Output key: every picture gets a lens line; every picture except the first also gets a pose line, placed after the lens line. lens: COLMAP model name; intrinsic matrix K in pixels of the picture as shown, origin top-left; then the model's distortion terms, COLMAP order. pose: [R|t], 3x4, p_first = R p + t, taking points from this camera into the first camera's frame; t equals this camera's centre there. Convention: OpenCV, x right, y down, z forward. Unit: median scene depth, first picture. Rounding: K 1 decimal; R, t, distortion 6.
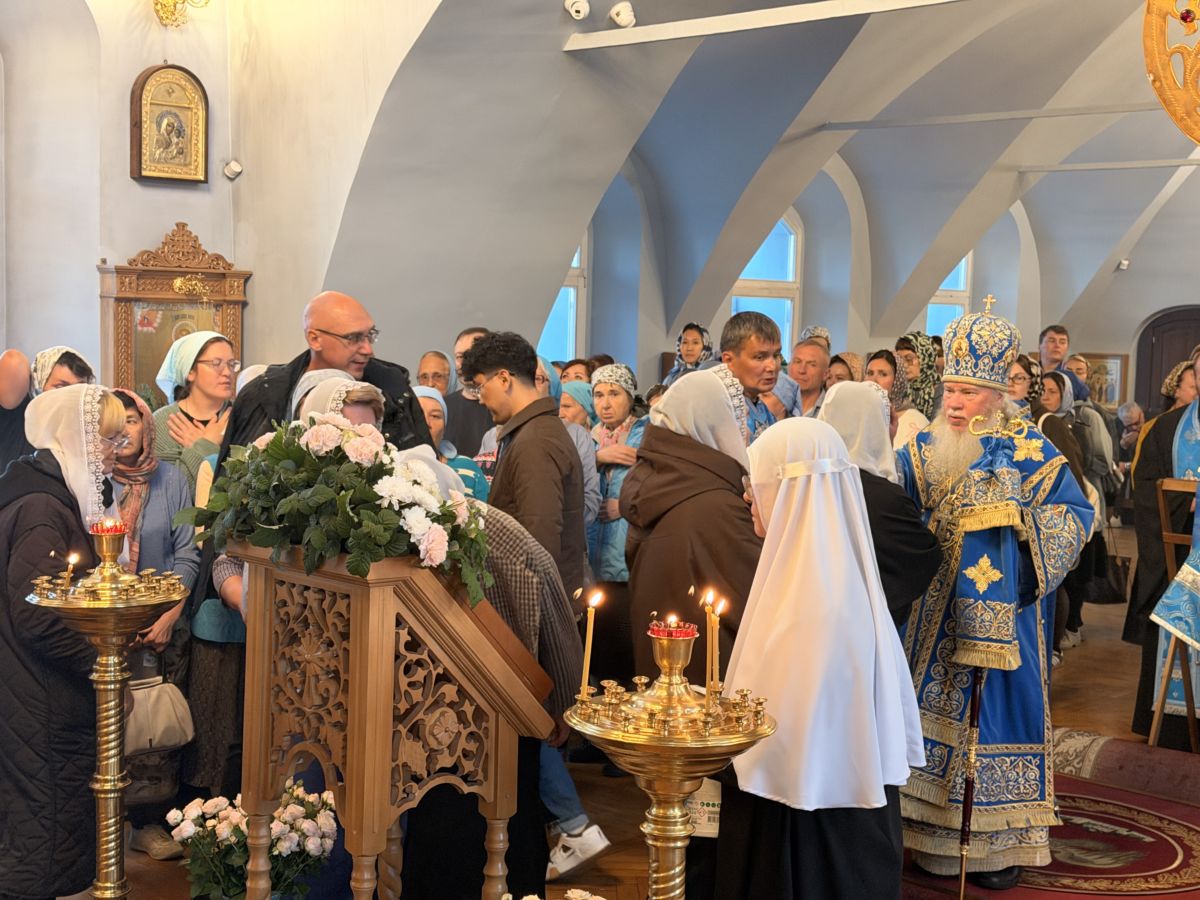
lens RADIAL K [[1690.2, 0, 599.8], [0, 1690.2, 428.1], [0, 0, 1]] dist [0.083192, -0.027690]
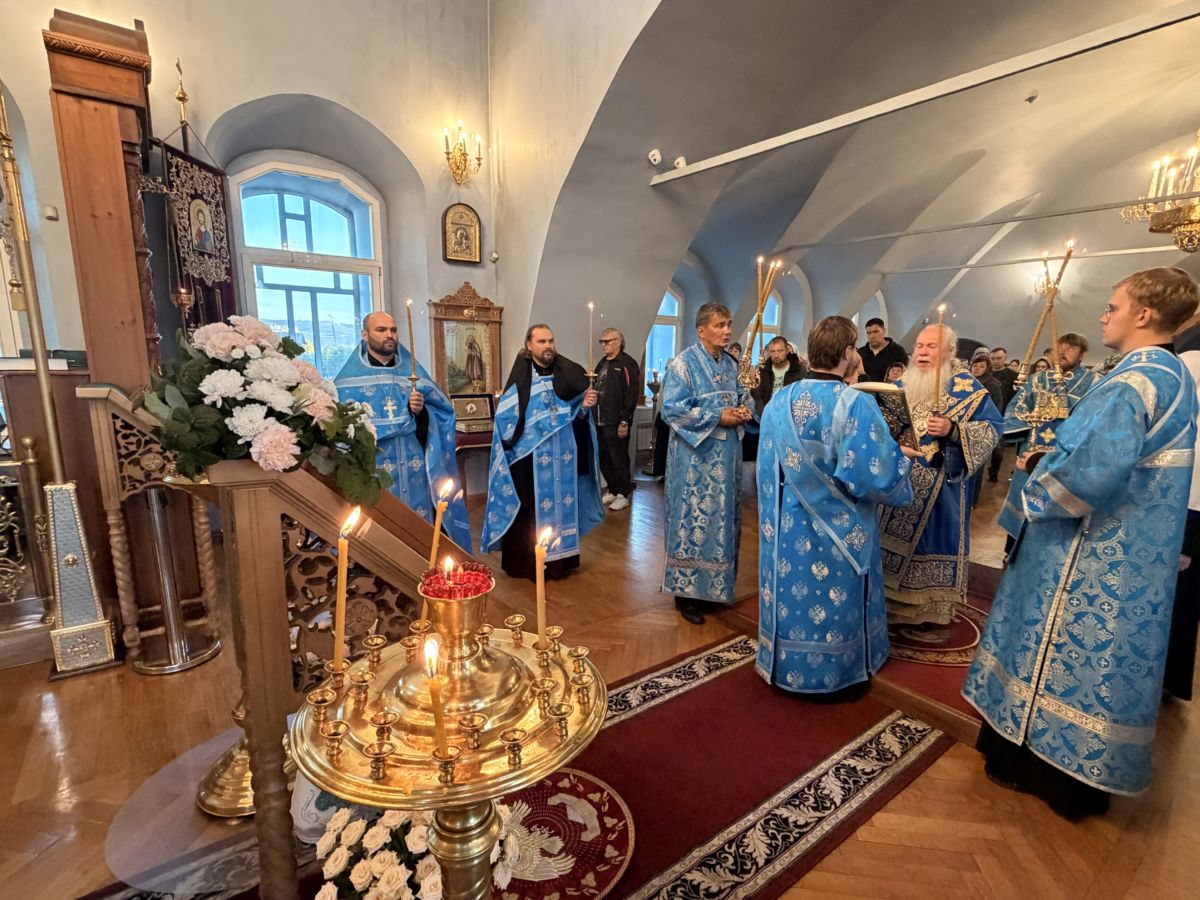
lens RADIAL K [[595.2, 0, 614.1], [0, 595.2, 466.1], [0, 0, 1]] dist [-0.001683, -0.000113]
pose [[0.987642, 0.030871, -0.153655, 0.052472], [-0.012820, 0.993036, 0.117113, 0.015996], [0.156200, -0.113696, 0.981160, 0.290455]]
